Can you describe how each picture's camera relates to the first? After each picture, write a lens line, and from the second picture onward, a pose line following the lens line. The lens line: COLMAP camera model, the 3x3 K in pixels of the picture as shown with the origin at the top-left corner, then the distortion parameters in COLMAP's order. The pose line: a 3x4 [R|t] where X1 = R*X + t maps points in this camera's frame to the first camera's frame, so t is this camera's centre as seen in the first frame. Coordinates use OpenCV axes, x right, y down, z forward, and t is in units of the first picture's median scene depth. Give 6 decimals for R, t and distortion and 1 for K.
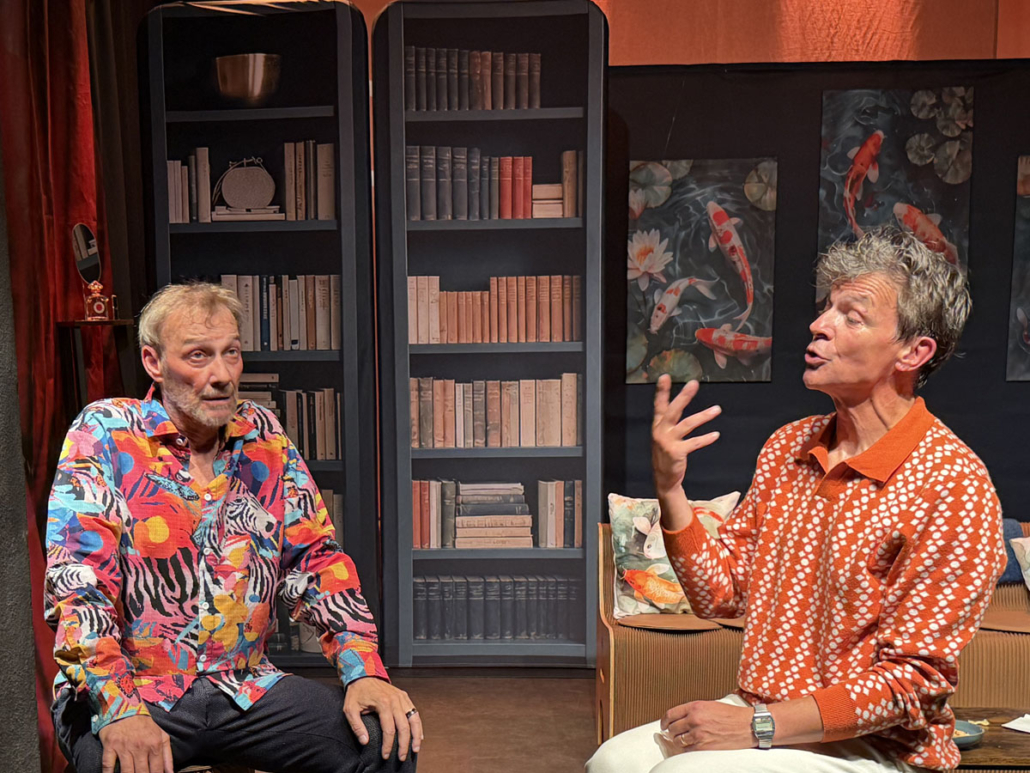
lens RADIAL K [[1574.6, 0, 461.8], [0, 1574.6, 560.2], [0, 0, 1]] dist [0.231964, -0.566436]
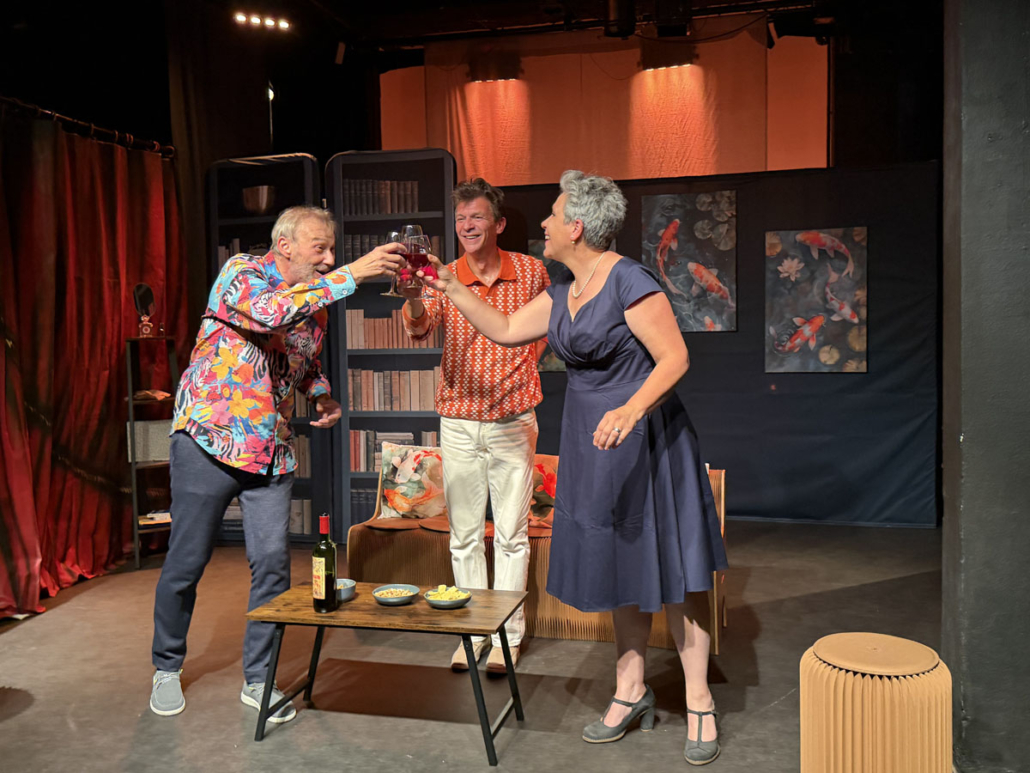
lens RADIAL K [[943.8, 0, 522.0], [0, 943.8, 378.2], [0, 0, 1]] dist [0.214089, -0.479398]
pose [[0.978768, 0.005490, -0.204898, 0.354500], [-0.025211, 0.995275, -0.093762, -0.015716], [0.203415, 0.096937, 0.974282, 0.056251]]
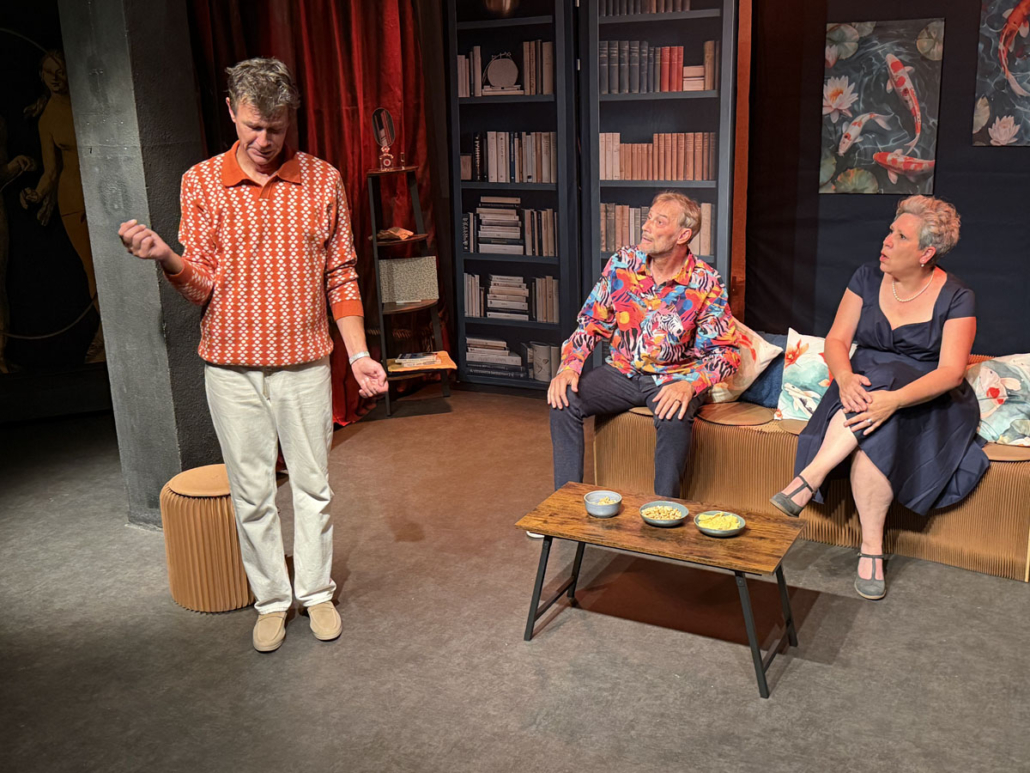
lens RADIAL K [[1139.8, 0, 515.0], [0, 1139.8, 386.5], [0, 0, 1]] dist [0.215893, -0.499774]
pose [[0.903583, 0.097729, -0.417118, 0.354094], [-0.039610, 0.988521, 0.145802, -0.099354], [0.426579, -0.115222, 0.897081, -0.003245]]
